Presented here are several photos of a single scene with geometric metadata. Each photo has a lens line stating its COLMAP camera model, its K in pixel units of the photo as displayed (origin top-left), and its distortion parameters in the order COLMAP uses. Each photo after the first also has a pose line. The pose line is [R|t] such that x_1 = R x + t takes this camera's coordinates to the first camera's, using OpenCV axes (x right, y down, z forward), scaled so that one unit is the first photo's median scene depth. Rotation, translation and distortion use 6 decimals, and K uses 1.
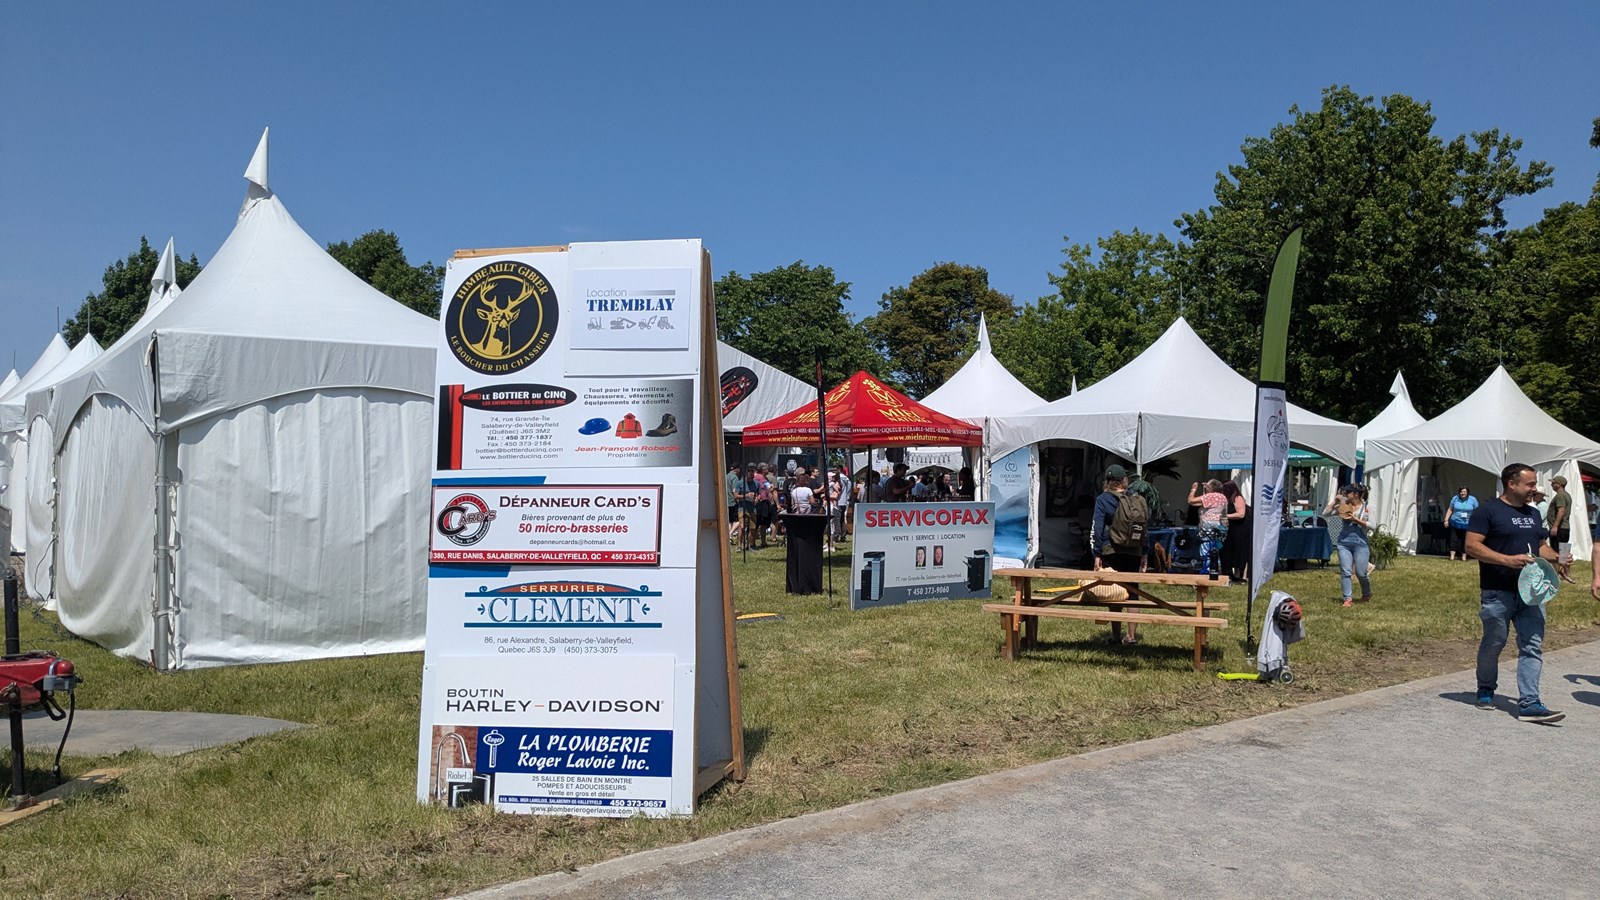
lens RADIAL K [[1313.9, 0, 802.2], [0, 1313.9, 441.7], [0, 0, 1]] dist [-0.005378, -0.003824]
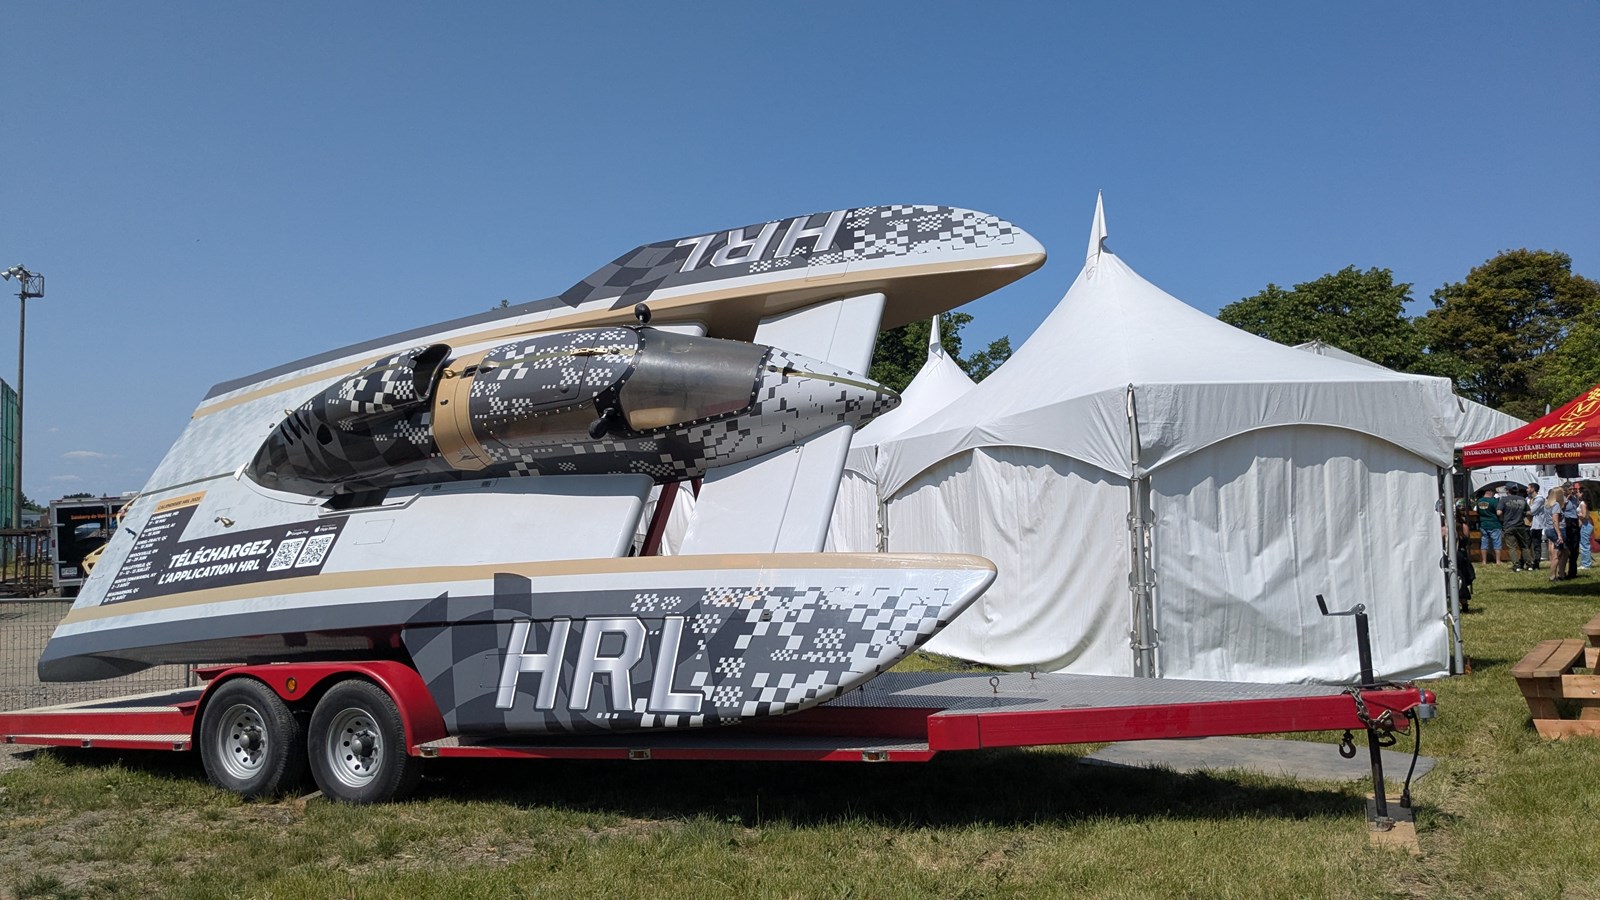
lens RADIAL K [[1313.9, 0, 798.3], [0, 1313.9, 460.5], [0, 0, 1]] dist [-0.005378, -0.003824]
pose [[0.916711, -0.052958, -0.396025, -0.303163], [0.048491, 0.998597, -0.021290, -0.011446], [0.396597, 0.000313, 0.917993, -0.094266]]
